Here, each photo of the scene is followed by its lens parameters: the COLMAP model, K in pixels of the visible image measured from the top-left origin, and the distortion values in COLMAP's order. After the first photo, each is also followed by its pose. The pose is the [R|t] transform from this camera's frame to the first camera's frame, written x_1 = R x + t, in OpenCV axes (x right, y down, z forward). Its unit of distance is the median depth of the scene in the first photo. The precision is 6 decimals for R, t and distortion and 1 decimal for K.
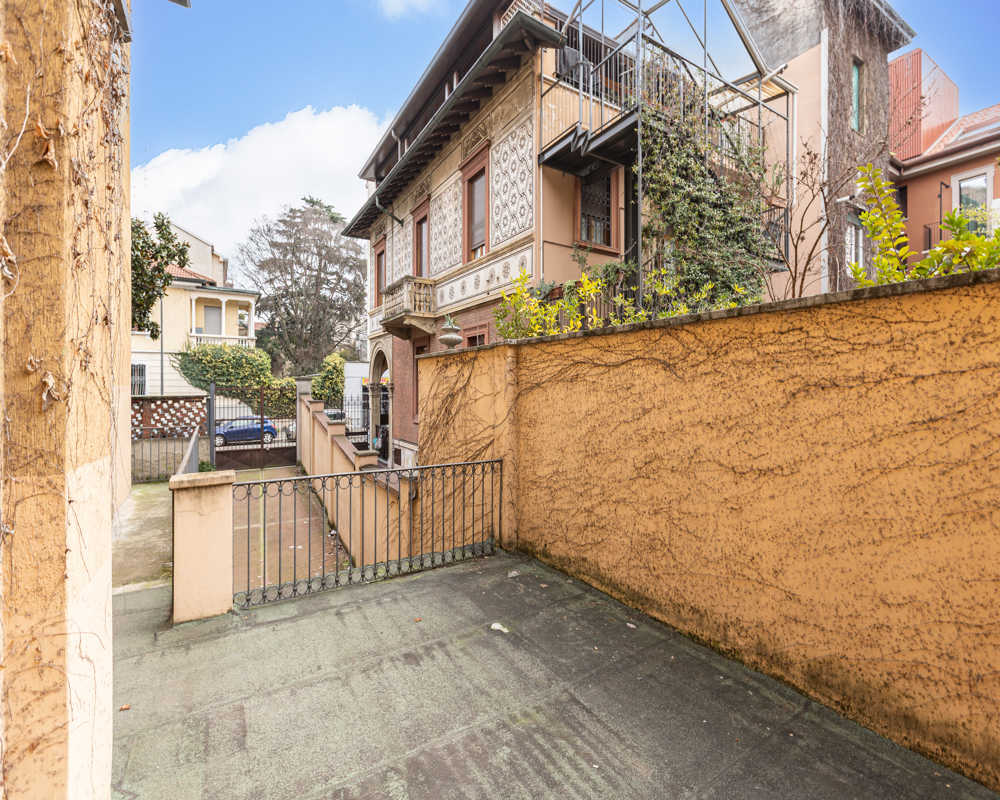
lens RADIAL K [[449.9, 0, 512.7], [0, 449.9, 383.3], [0, 0, 1]] dist [-0.000235, -0.000999]
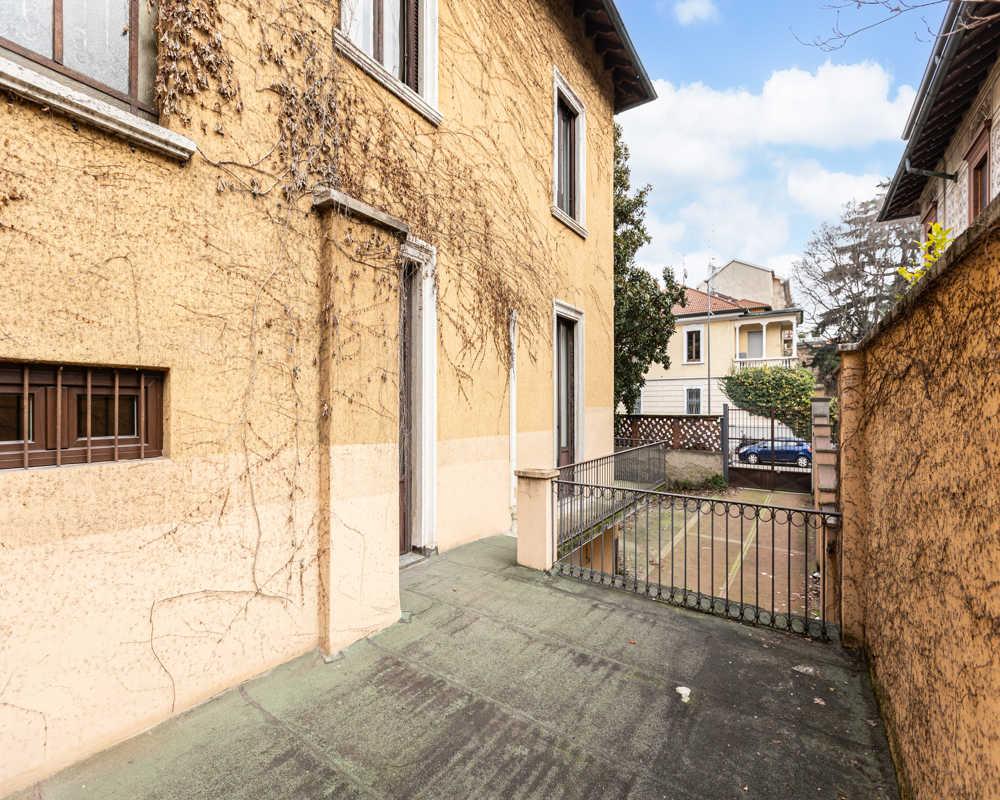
lens RADIAL K [[449.9, 0, 502.2], [0, 449.9, 403.8], [0, 0, 1]] dist [-0.000235, -0.000999]
pose [[0.394133, -0.002590, -0.919050, 0.169742], [0.002672, 0.999995, -0.001672, -0.001869], [0.919050, -0.001797, 0.394138, 0.094648]]
